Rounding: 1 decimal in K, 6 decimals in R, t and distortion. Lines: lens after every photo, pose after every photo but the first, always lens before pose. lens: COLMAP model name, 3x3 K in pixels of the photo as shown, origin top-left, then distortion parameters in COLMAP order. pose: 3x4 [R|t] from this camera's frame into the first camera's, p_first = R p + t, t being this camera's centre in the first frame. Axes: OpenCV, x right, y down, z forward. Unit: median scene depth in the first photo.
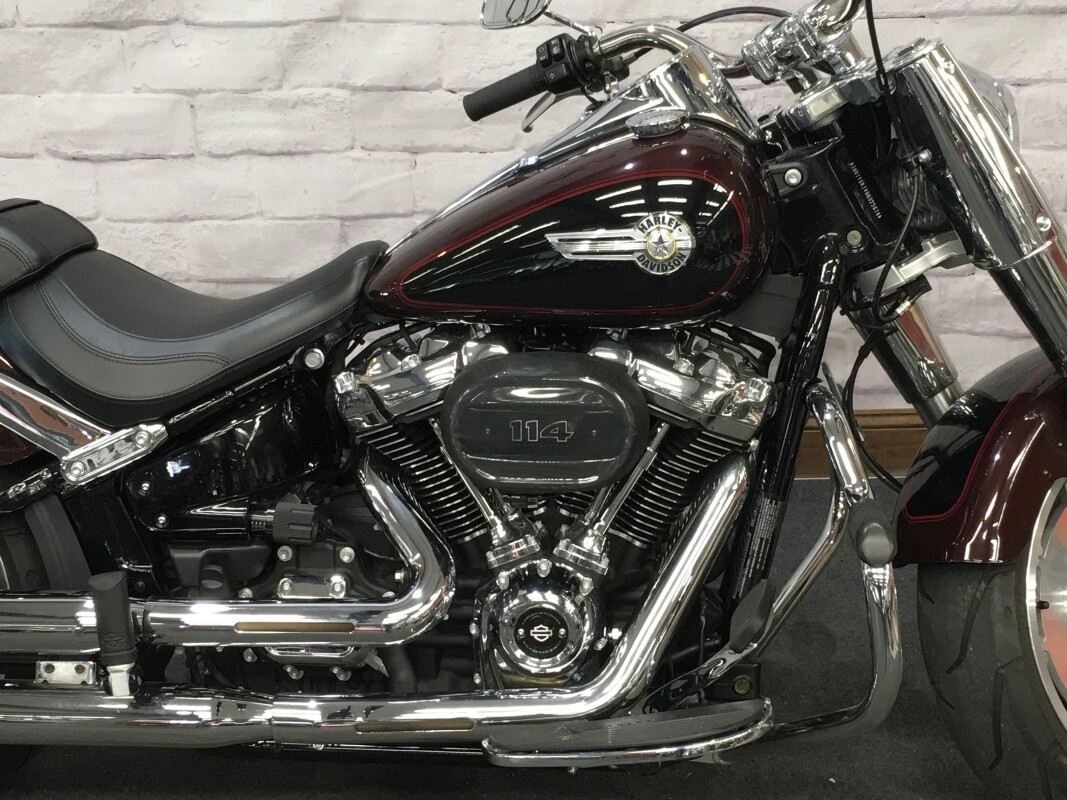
lens RADIAL K [[1727.8, 0, 533.5], [0, 1727.8, 400.0], [0, 0, 1]] dist [0.042205, 0.080434]
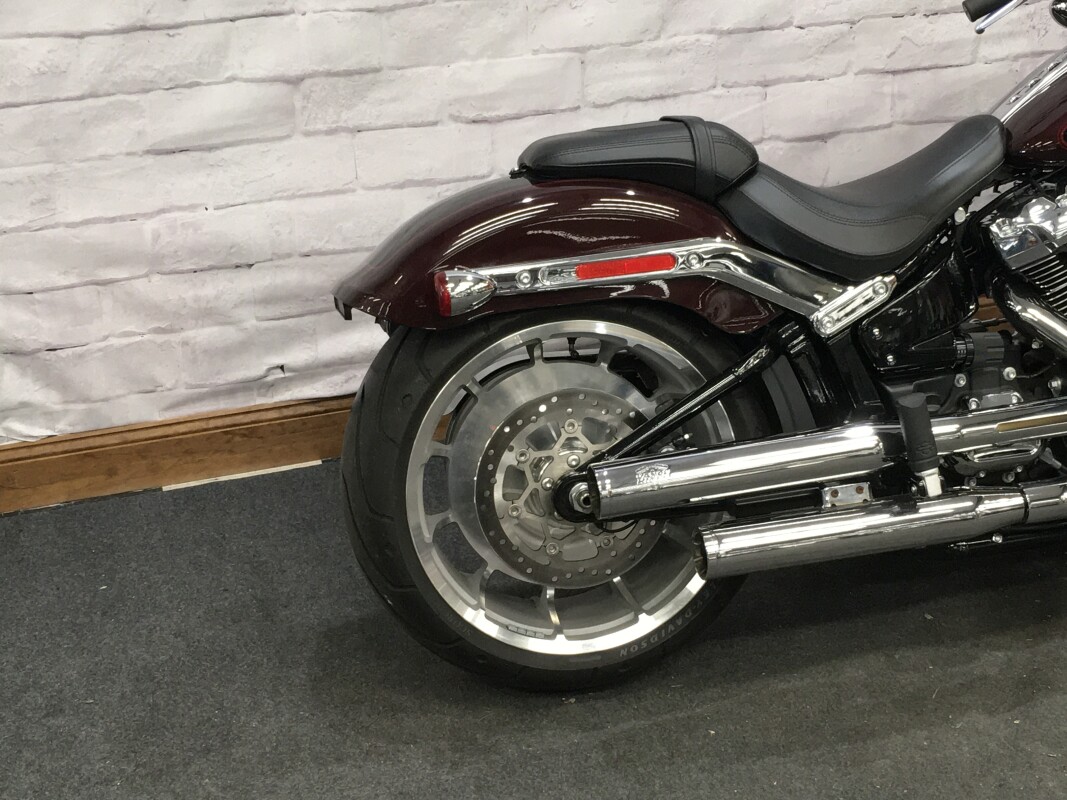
lens RADIAL K [[1727.8, 0, 533.5], [0, 1727.8, 400.0], [0, 0, 1]] dist [0.042205, 0.080434]
pose [[0.955597, -0.138072, 0.260327, -0.548164], [0.146425, 0.989138, -0.012873, 0.055378], [-0.255722, 0.050420, 0.965435, -0.055858]]
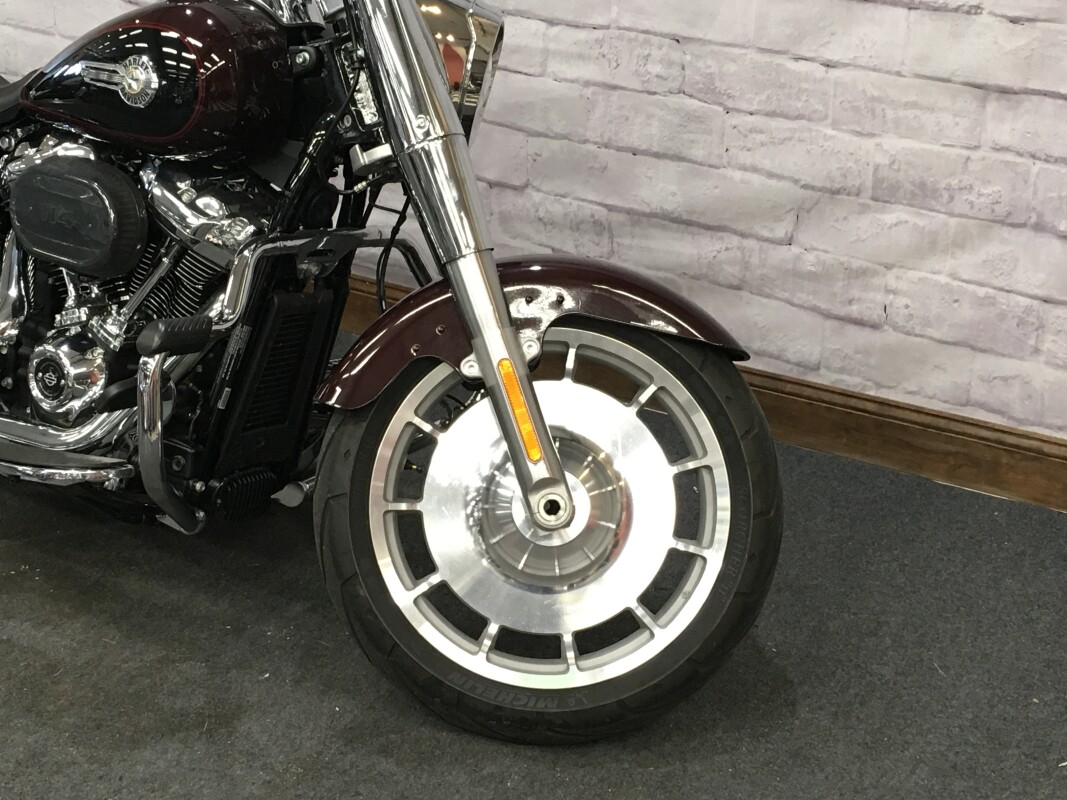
lens RADIAL K [[1727.8, 0, 533.5], [0, 1727.8, 400.0], [0, 0, 1]] dist [0.042205, 0.080434]
pose [[0.871508, 0.246279, -0.424052, 0.606248], [-0.241942, 0.968110, 0.065019, -0.013267], [0.426542, 0.045931, 0.903301, 0.003051]]
